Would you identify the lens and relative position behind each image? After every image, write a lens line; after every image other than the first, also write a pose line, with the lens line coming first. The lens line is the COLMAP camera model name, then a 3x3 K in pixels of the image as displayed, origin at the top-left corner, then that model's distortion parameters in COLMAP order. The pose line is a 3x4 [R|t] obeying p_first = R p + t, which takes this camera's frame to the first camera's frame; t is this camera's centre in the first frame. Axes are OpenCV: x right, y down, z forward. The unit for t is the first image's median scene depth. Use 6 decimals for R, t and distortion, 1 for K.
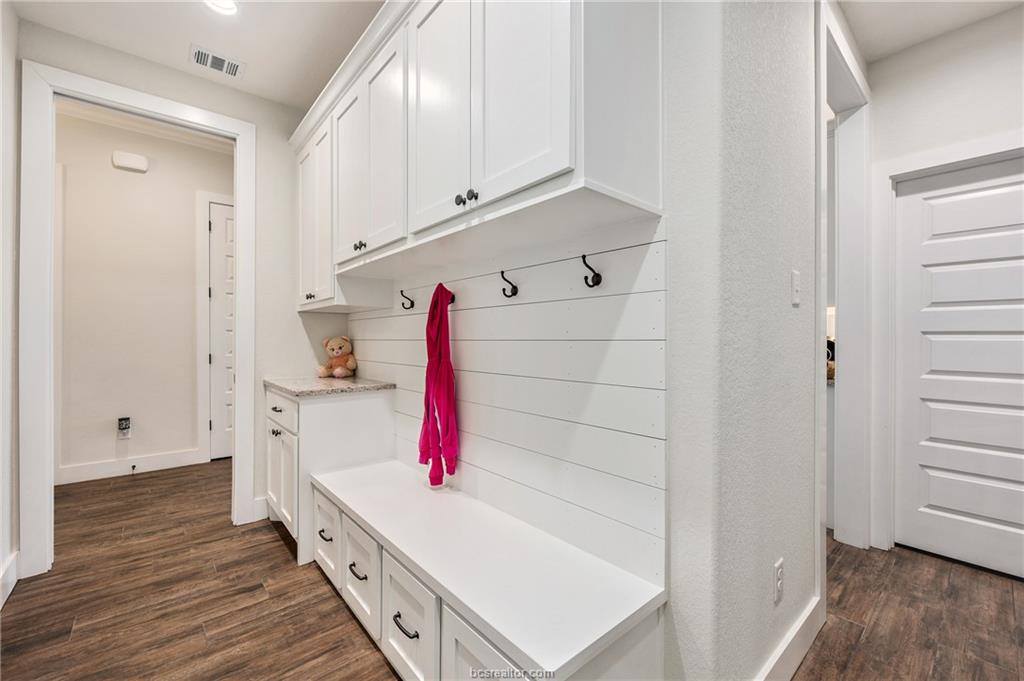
lens RADIAL K [[413.7, 0, 512.0], [0, 413.7, 340.5], [0, 0, 1]] dist [-0.000242, -0.000060]
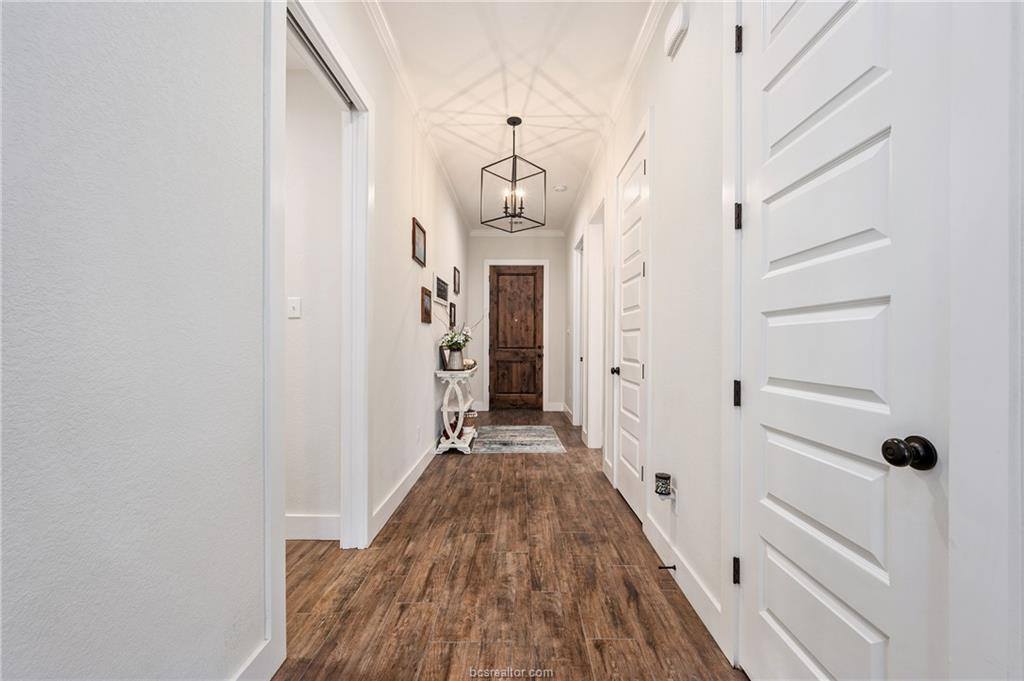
lens RADIAL K [[413.7, 0, 512.0], [0, 413.7, 340.5], [0, 0, 1]] dist [-0.000242, -0.000060]
pose [[-0.671249, -0.004917, -0.741215, -0.452614], [-0.004180, 0.999987, -0.002848, 0.004350], [0.741220, 0.001187, -0.671261, 1.545478]]
